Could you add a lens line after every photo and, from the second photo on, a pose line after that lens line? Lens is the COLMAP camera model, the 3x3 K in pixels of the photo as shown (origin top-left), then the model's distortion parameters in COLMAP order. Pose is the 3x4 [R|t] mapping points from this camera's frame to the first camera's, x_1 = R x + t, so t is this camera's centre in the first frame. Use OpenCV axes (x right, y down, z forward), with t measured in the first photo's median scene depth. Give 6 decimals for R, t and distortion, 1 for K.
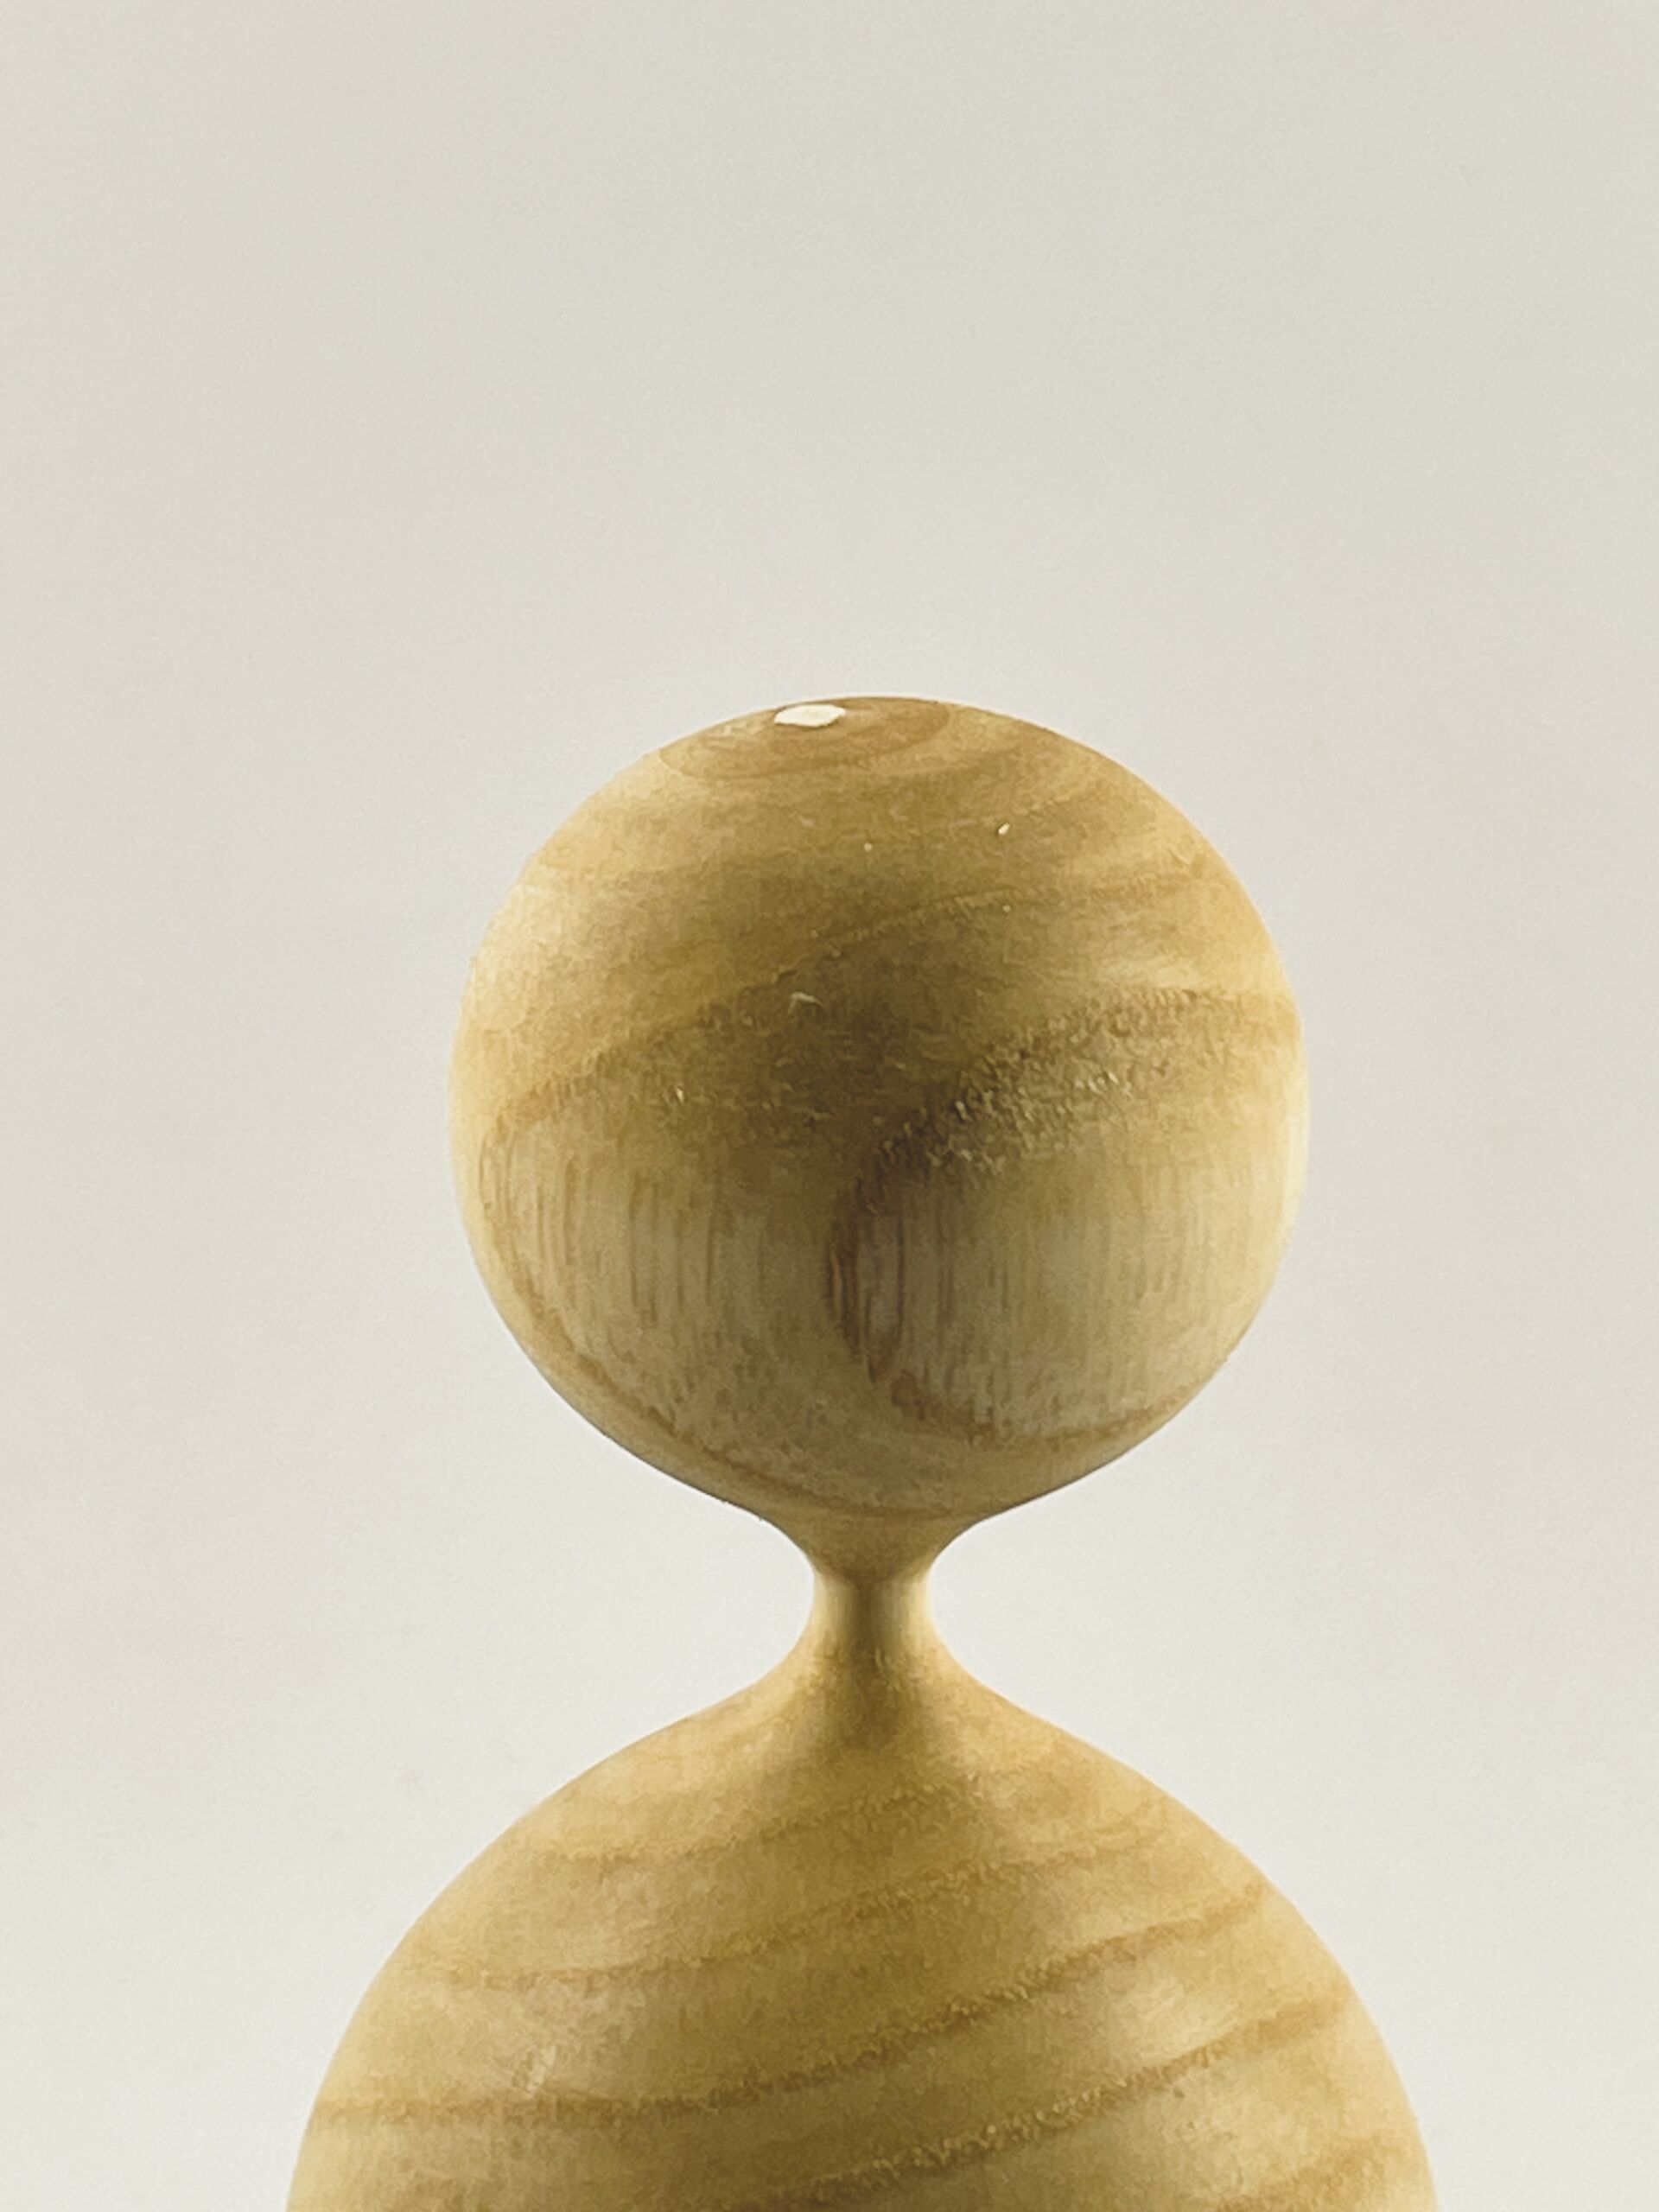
lens RADIAL K [[6536.9, 0, 831.9], [0, 6536.9, 1108.5], [0, 0, 1]] dist [0.196425, 0.000000]
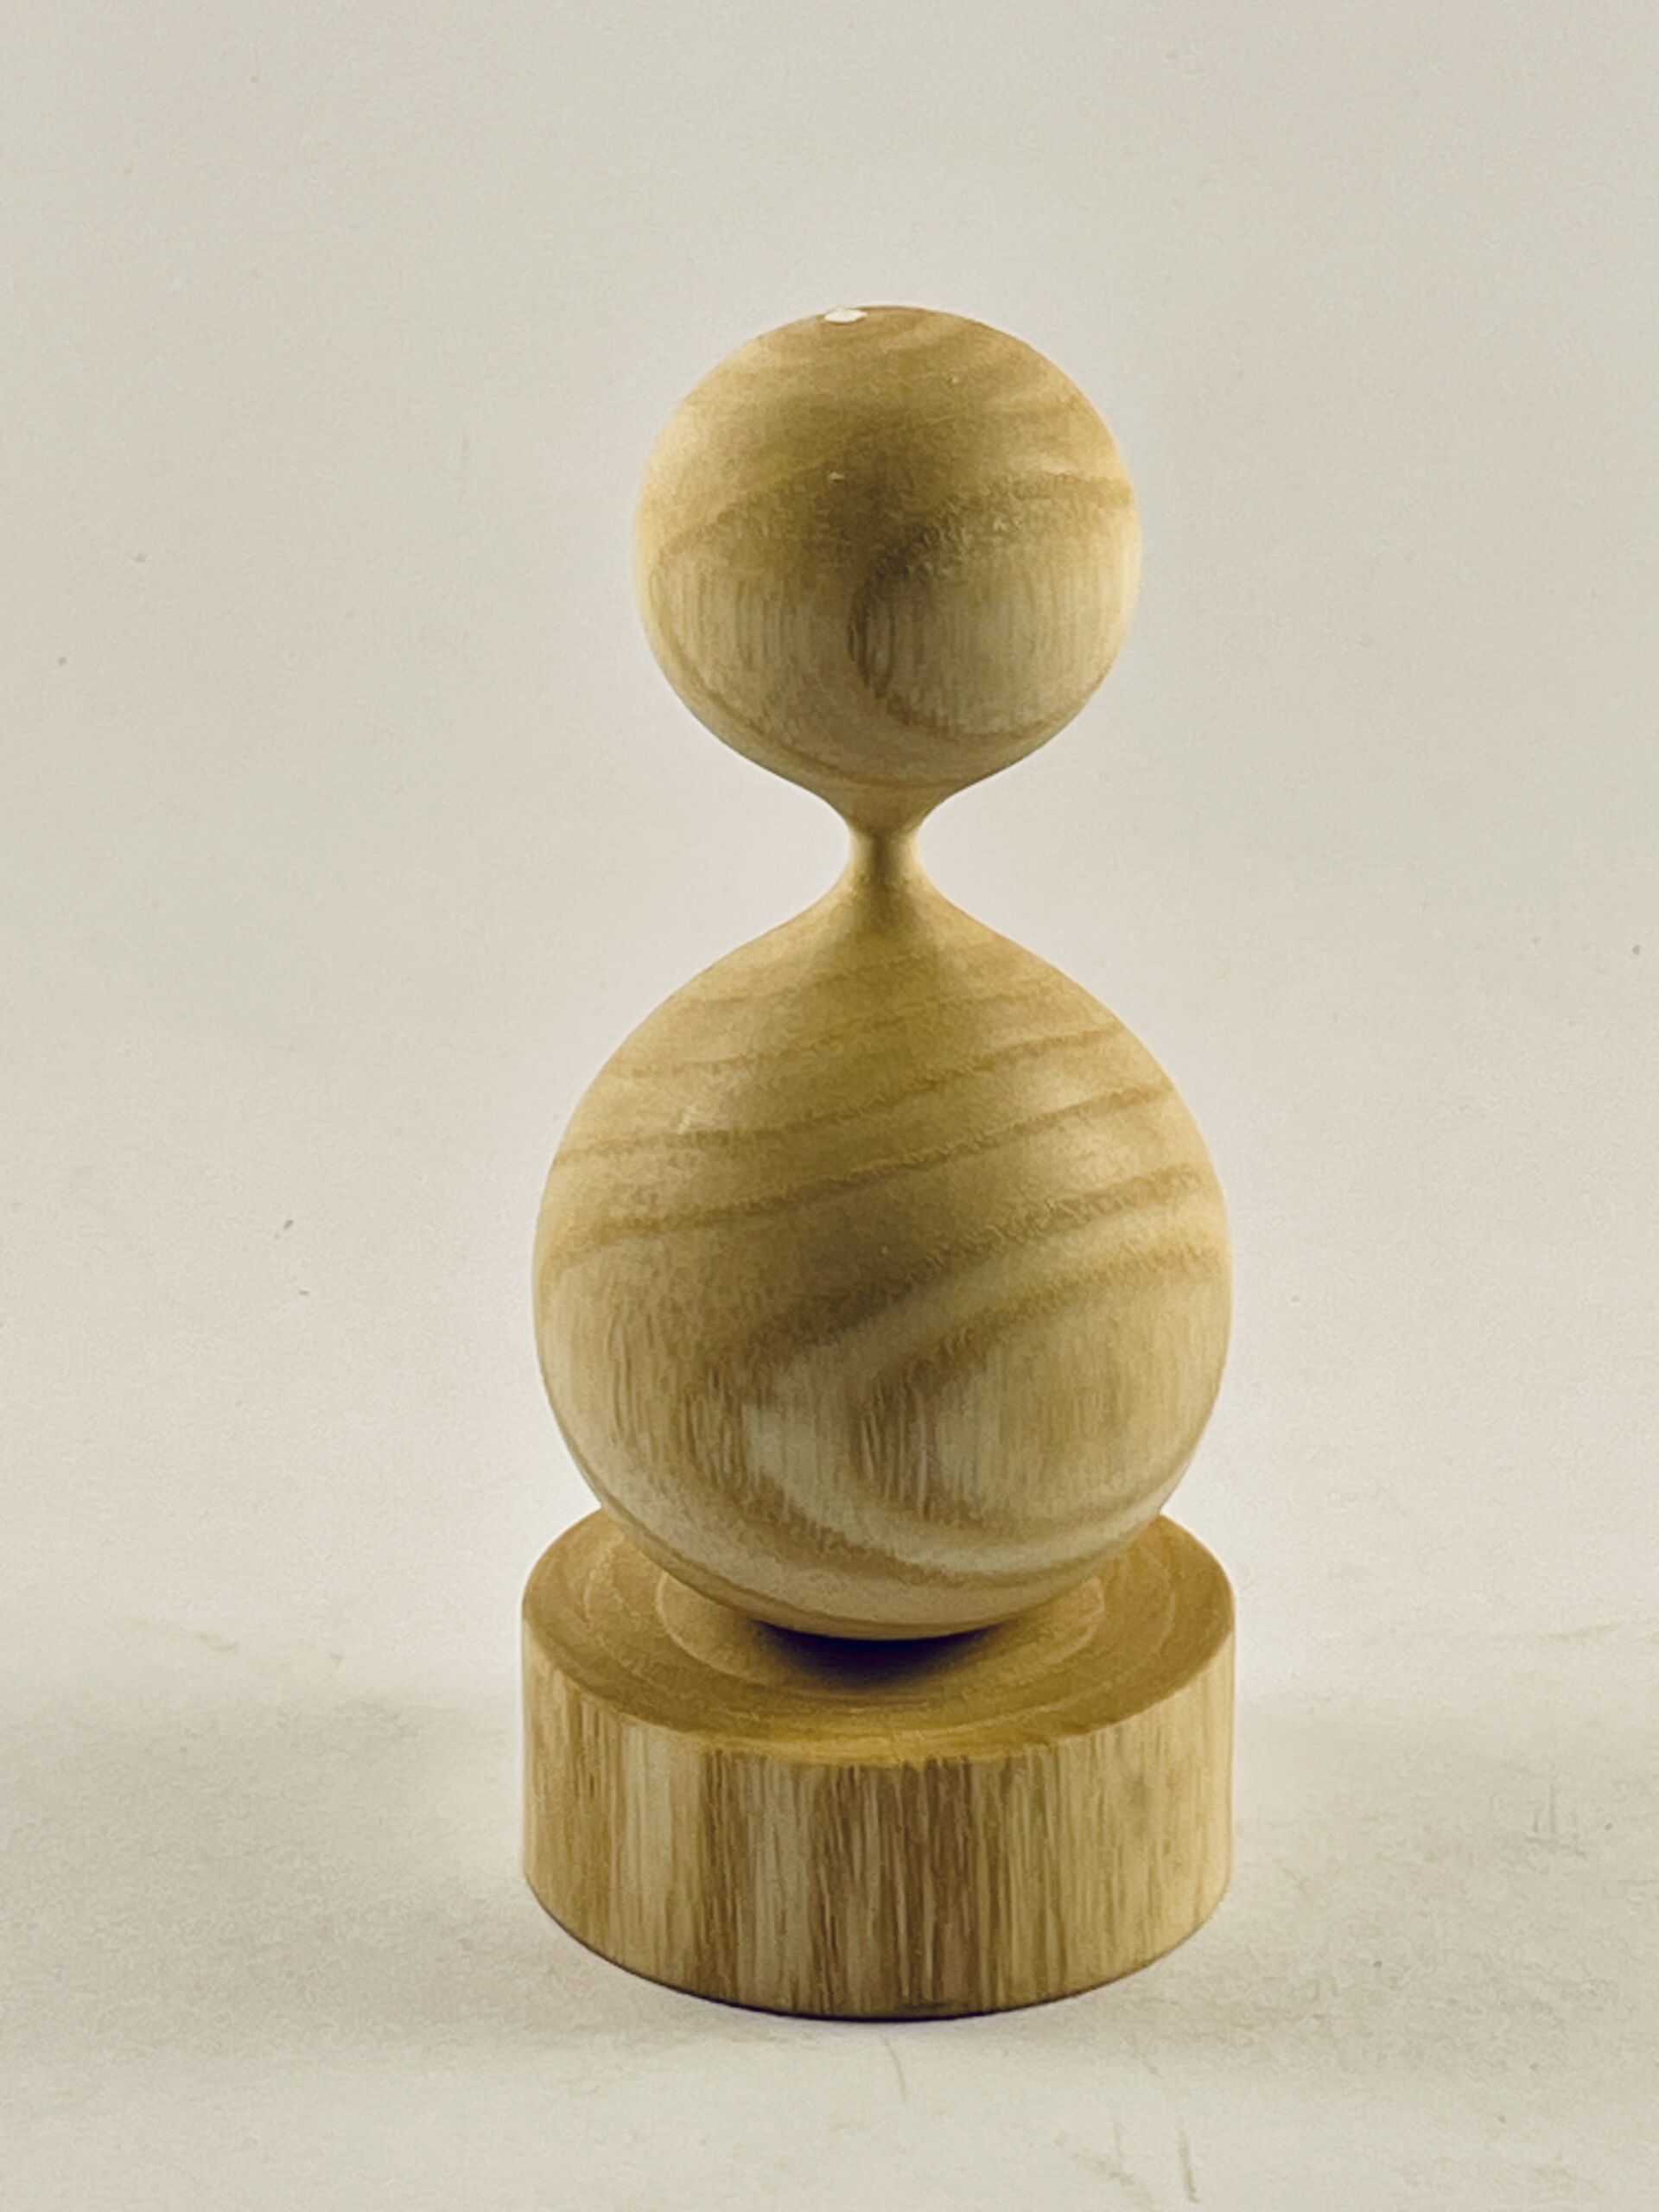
lens RADIAL K [[6536.9, 0, 780.6], [0, 6536.9, 1022.8], [0, 0, 1]] dist [0.196425, 0.000000]
pose [[0.999373, 0.000803, -0.035395, 0.040767], [0.000083, 0.999687, 0.025016, 0.081319], [0.035404, -0.025004, 0.999060, -0.707800]]
